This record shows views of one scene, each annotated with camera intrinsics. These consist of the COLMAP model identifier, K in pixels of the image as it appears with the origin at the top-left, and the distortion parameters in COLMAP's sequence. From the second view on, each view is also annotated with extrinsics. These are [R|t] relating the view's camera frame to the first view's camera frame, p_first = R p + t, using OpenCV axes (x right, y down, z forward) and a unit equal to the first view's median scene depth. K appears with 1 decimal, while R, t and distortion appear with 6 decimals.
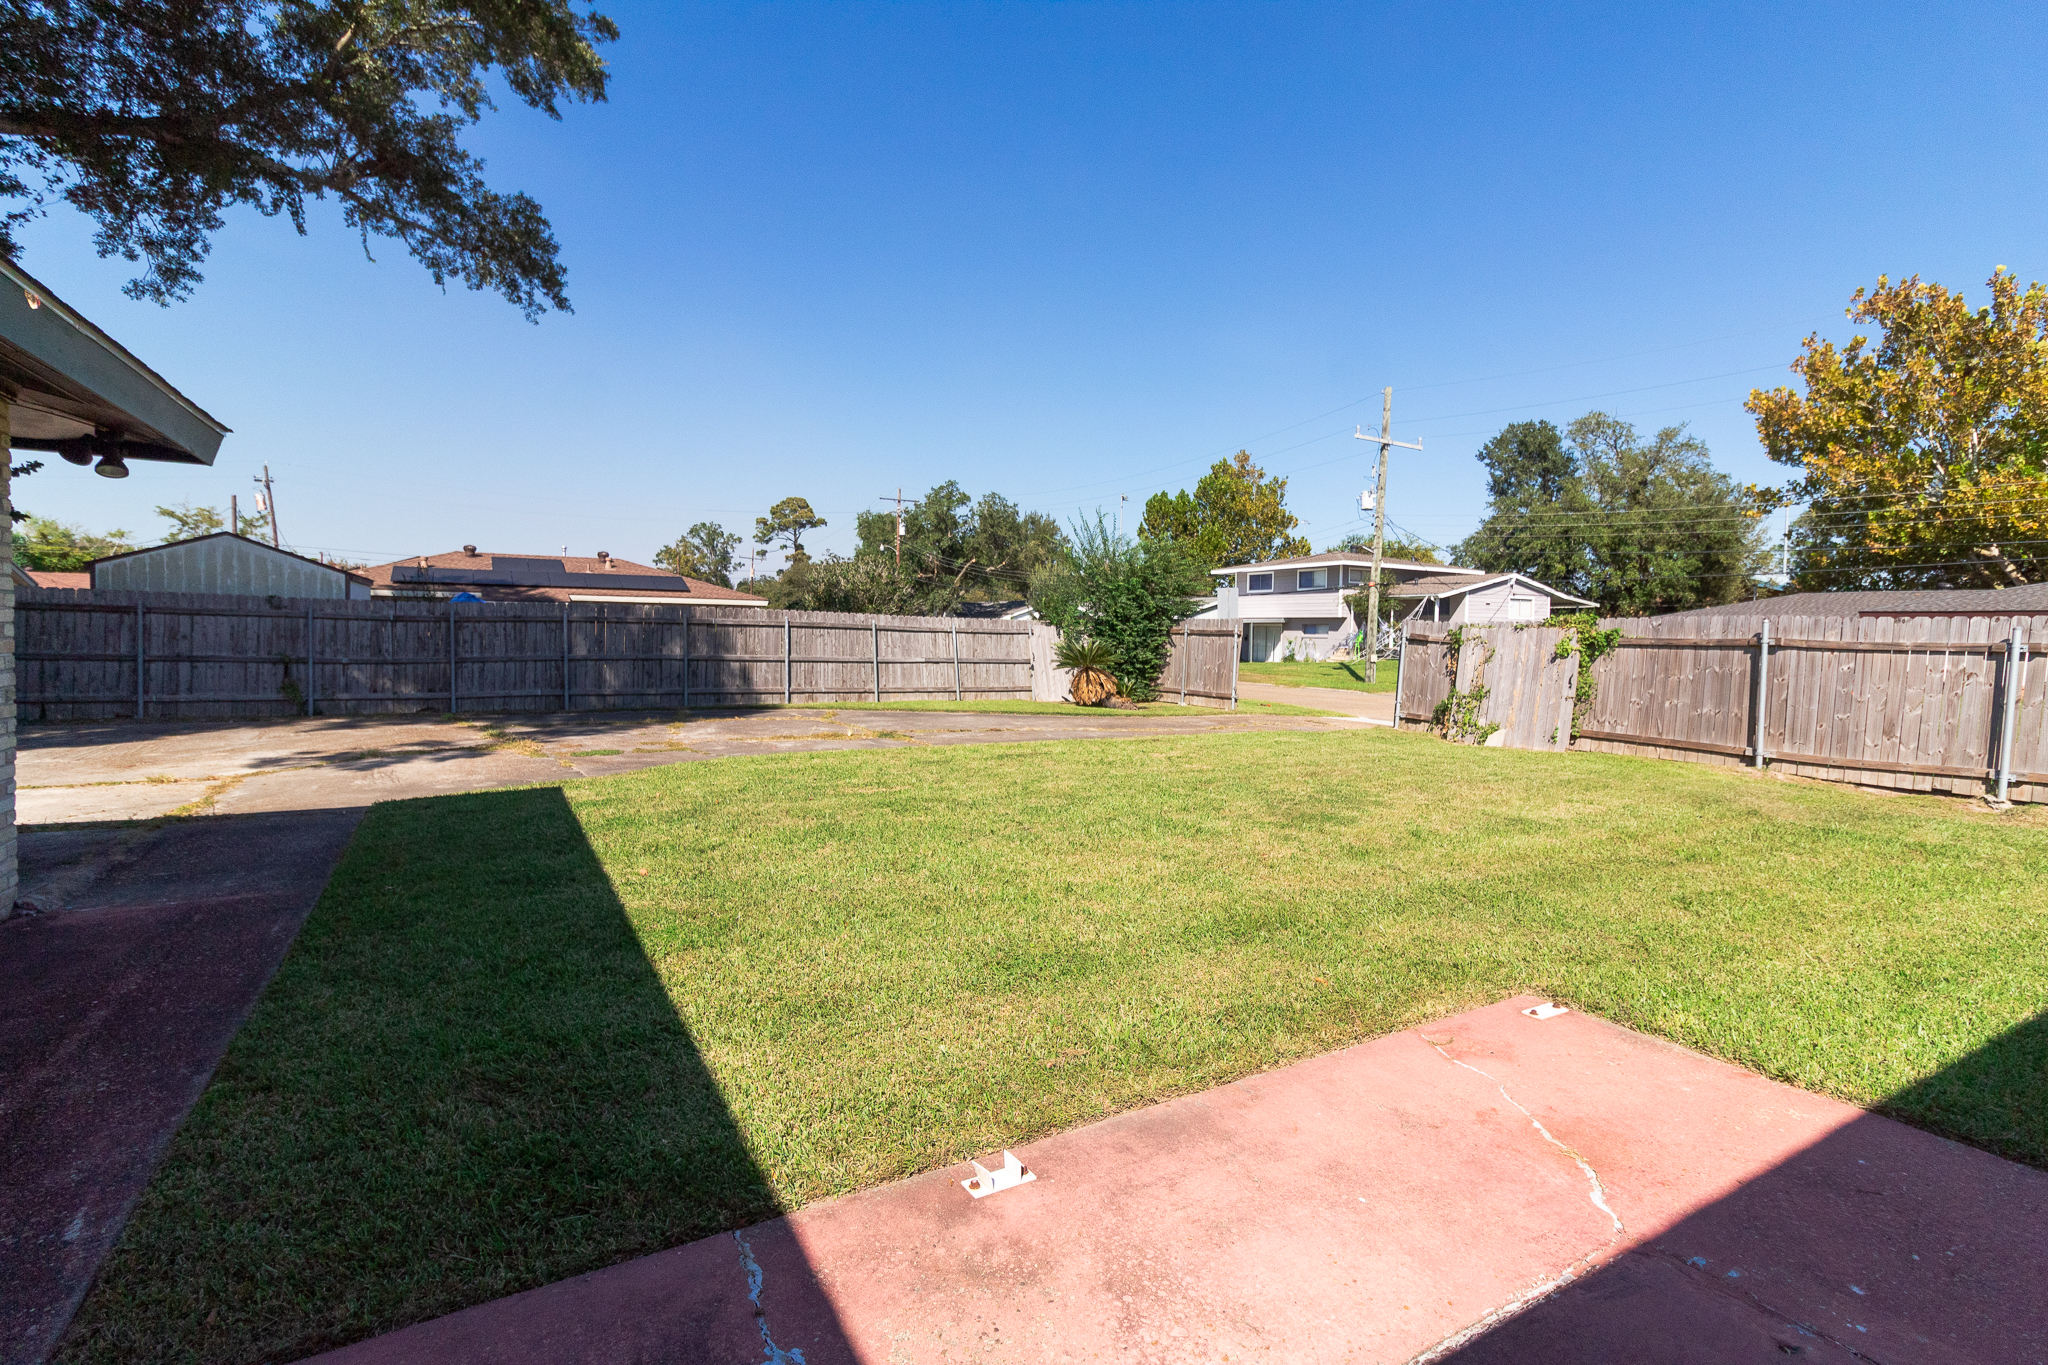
lens RADIAL K [[951.5, 0, 1007.4], [0, 951.5, 689.1], [0, 0, 1]] dist [-0.000966, 0.001144]
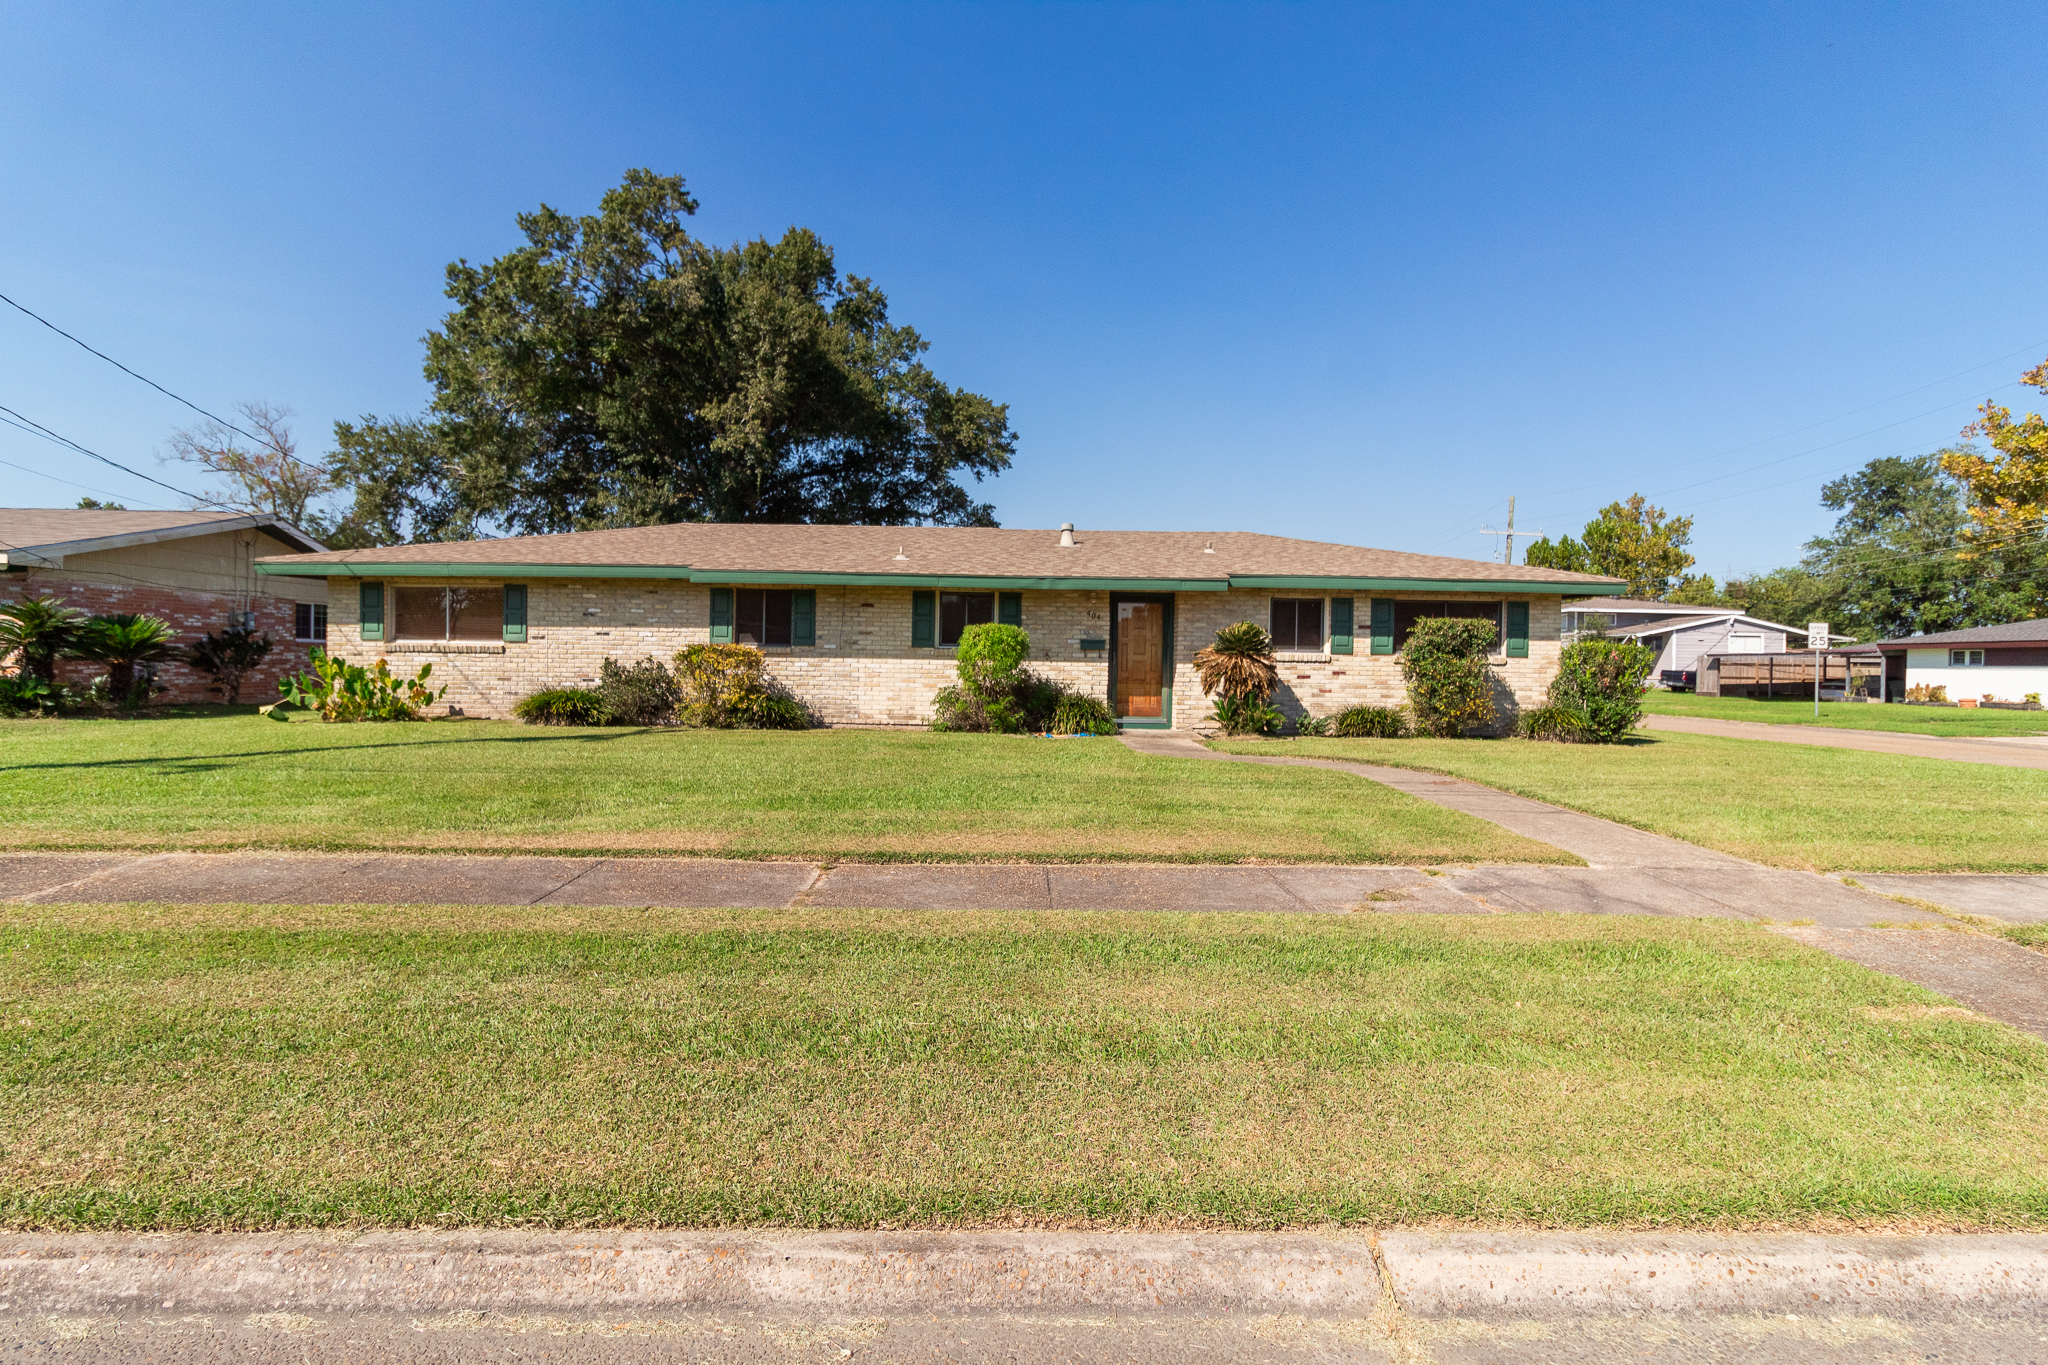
lens RADIAL K [[951.5, 0, 1026.2], [0, 951.5, 687.5], [0, 0, 1]] dist [-0.000966, 0.001144]
pose [[0.898753, 0.003950, -0.438437, 0.684890], [-0.026137, 0.998664, -0.044580, 0.121067], [0.437675, 0.051526, 0.897655, -1.186927]]
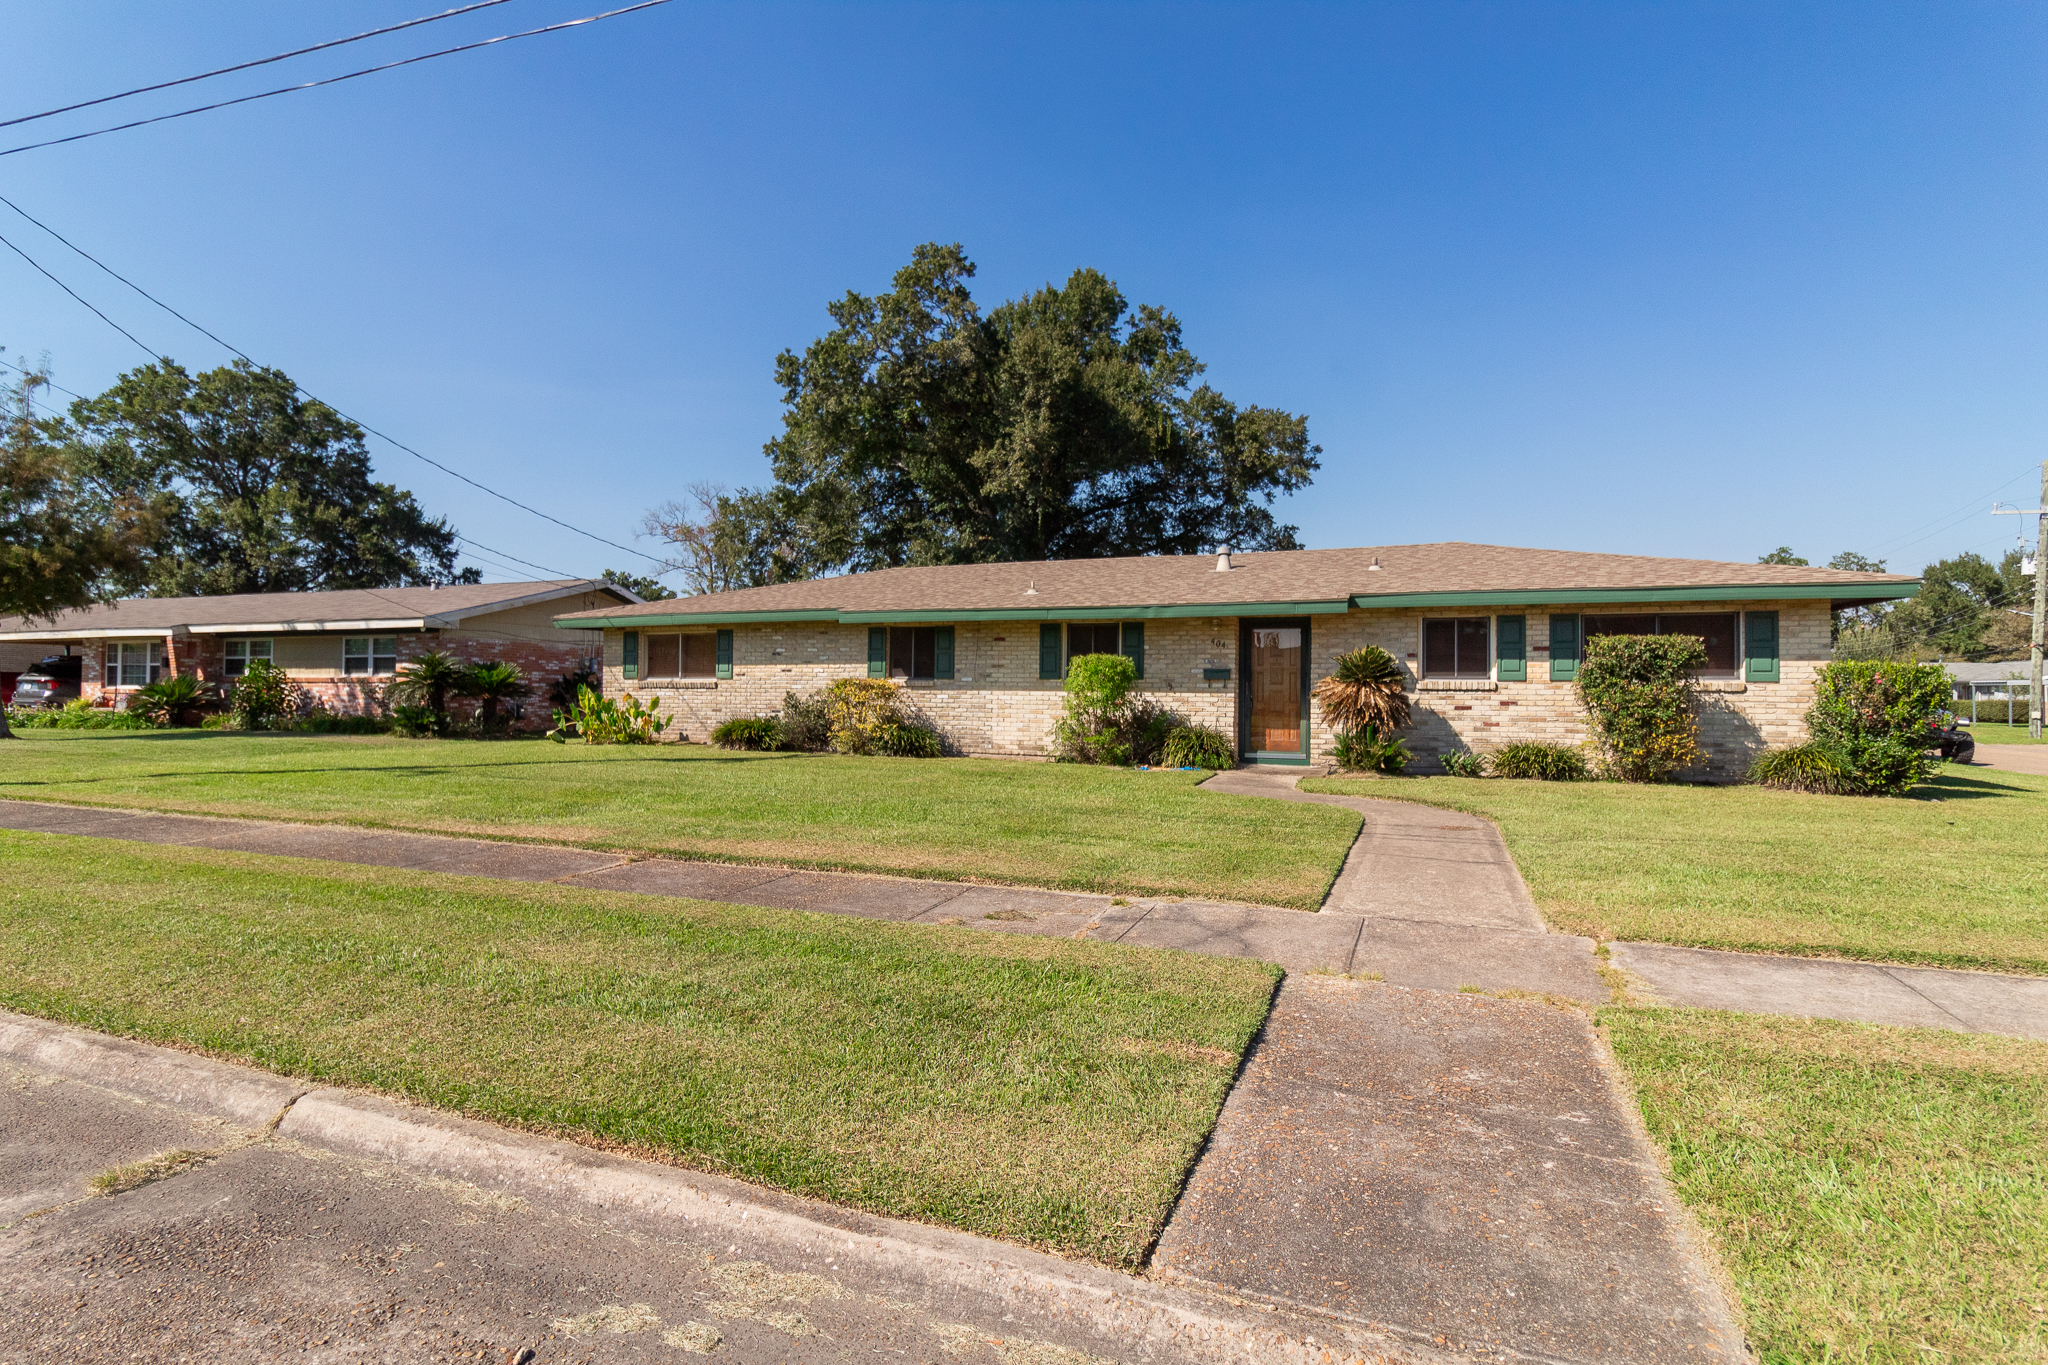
lens RADIAL K [[1006.0, 0, 1019.1], [0, 1006.0, 689.3], [0, 0, 1]] dist [-0.004673, 0.000420]
pose [[0.653877, -0.017860, -0.756390, 0.893450], [-0.046948, 0.996837, -0.064123, 0.118722], [0.755143, 0.077440, 0.650971, -1.082052]]
